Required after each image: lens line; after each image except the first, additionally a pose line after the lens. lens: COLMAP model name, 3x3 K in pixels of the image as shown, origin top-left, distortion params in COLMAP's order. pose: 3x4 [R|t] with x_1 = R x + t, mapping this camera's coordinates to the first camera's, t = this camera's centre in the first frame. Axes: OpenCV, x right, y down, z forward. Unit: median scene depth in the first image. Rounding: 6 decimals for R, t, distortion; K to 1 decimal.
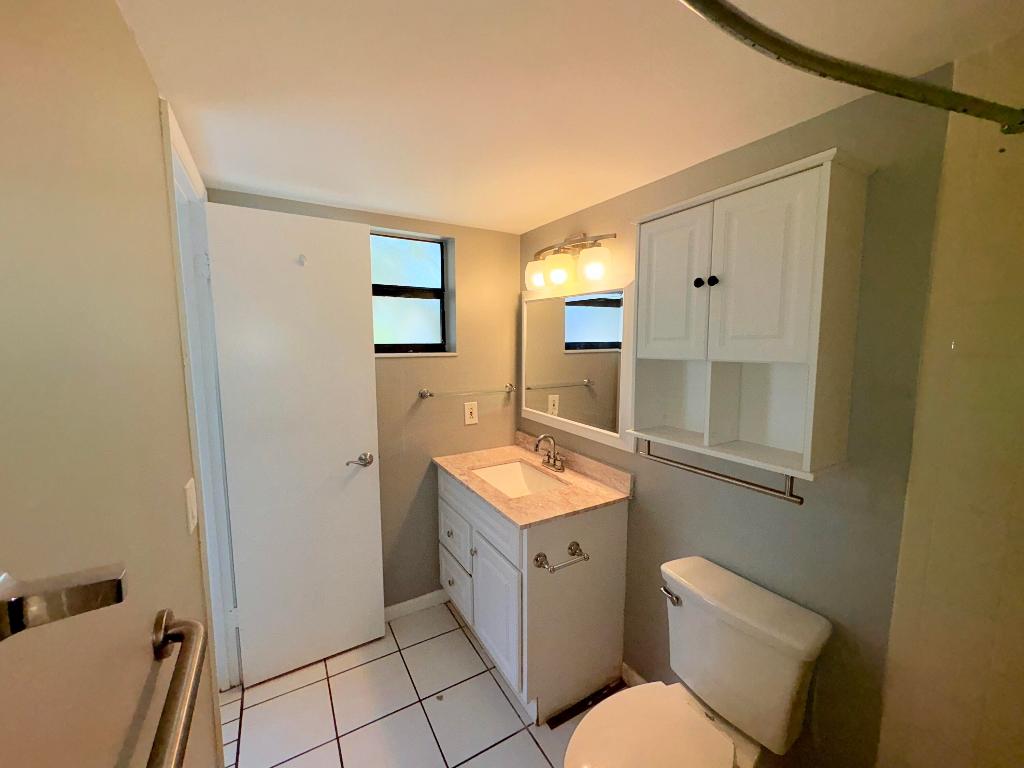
lens RADIAL K [[409.5, 0, 511.8], [0, 409.5, 383.4], [0, 0, 1]] dist [-0.001114, -0.000193]
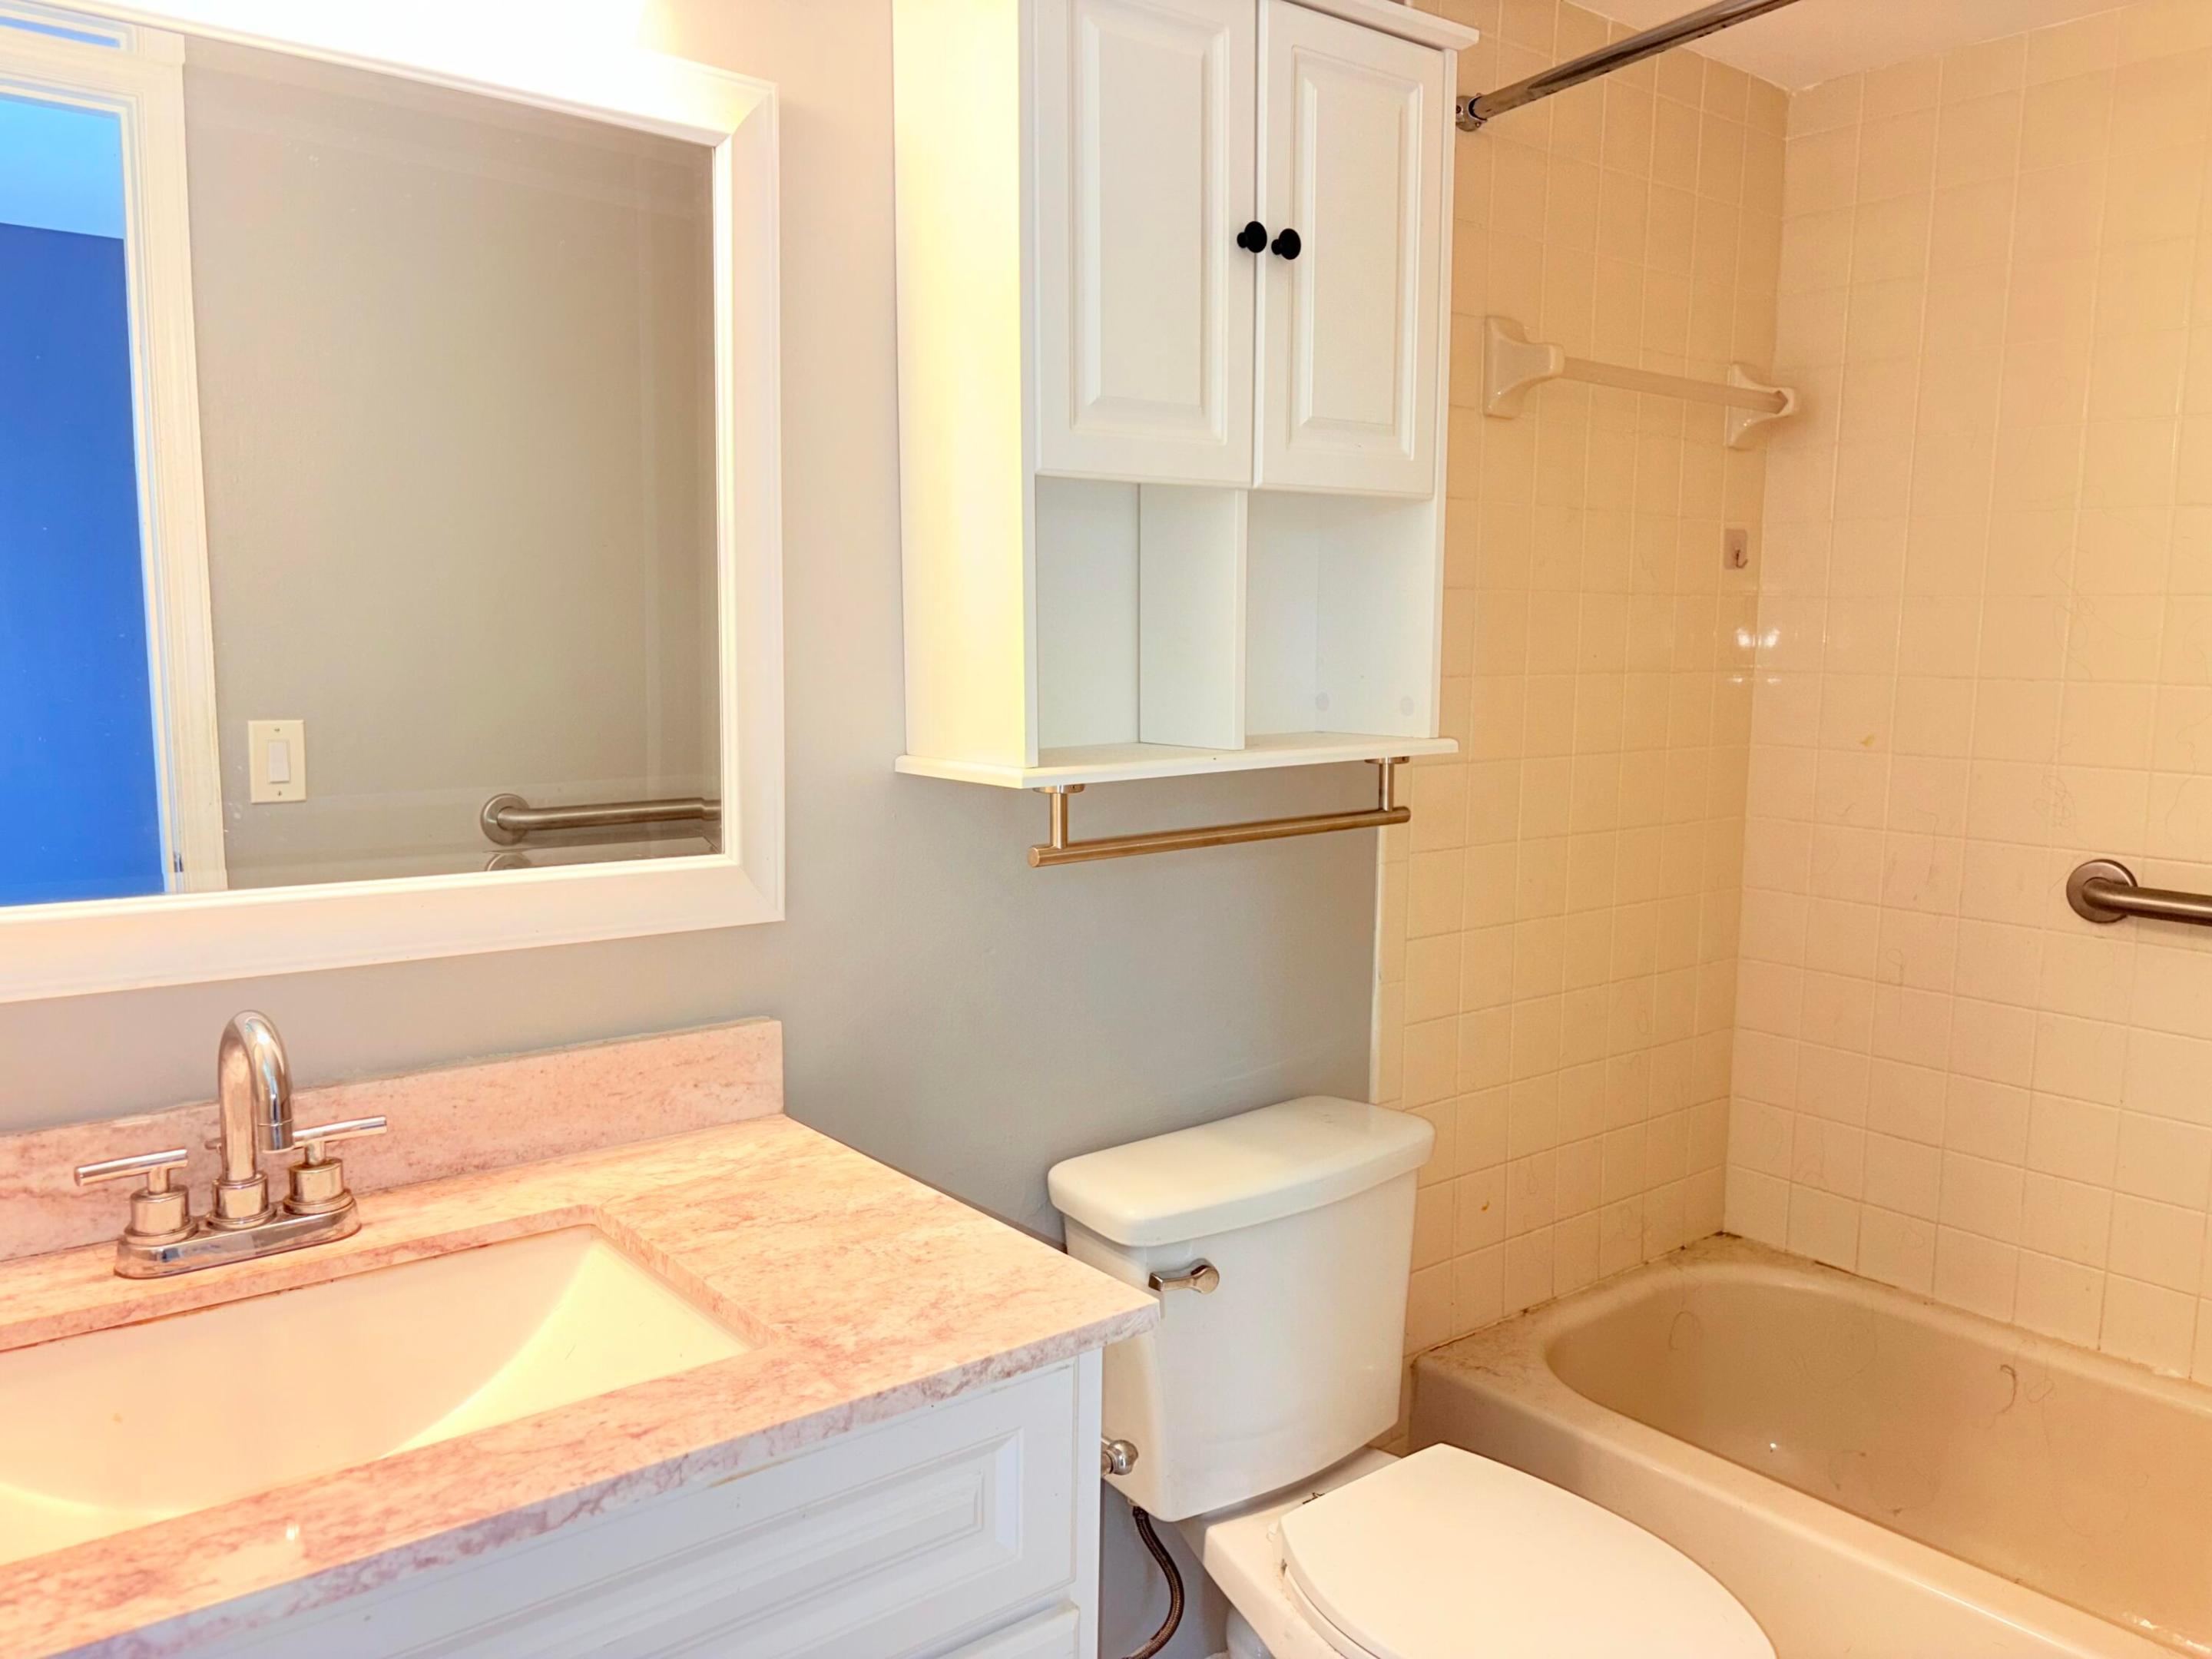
lens RADIAL K [[1663.1, 0, 1105.9], [0, 1663.1, 826.9], [0, 0, 1]] dist [0.013978, 0.003482]
pose [[-0.144240, -0.115823, 0.982741, -0.586672], [0.101500, 0.986156, 0.131123, 0.019005], [-0.984323, 0.118662, -0.130487, 0.900348]]
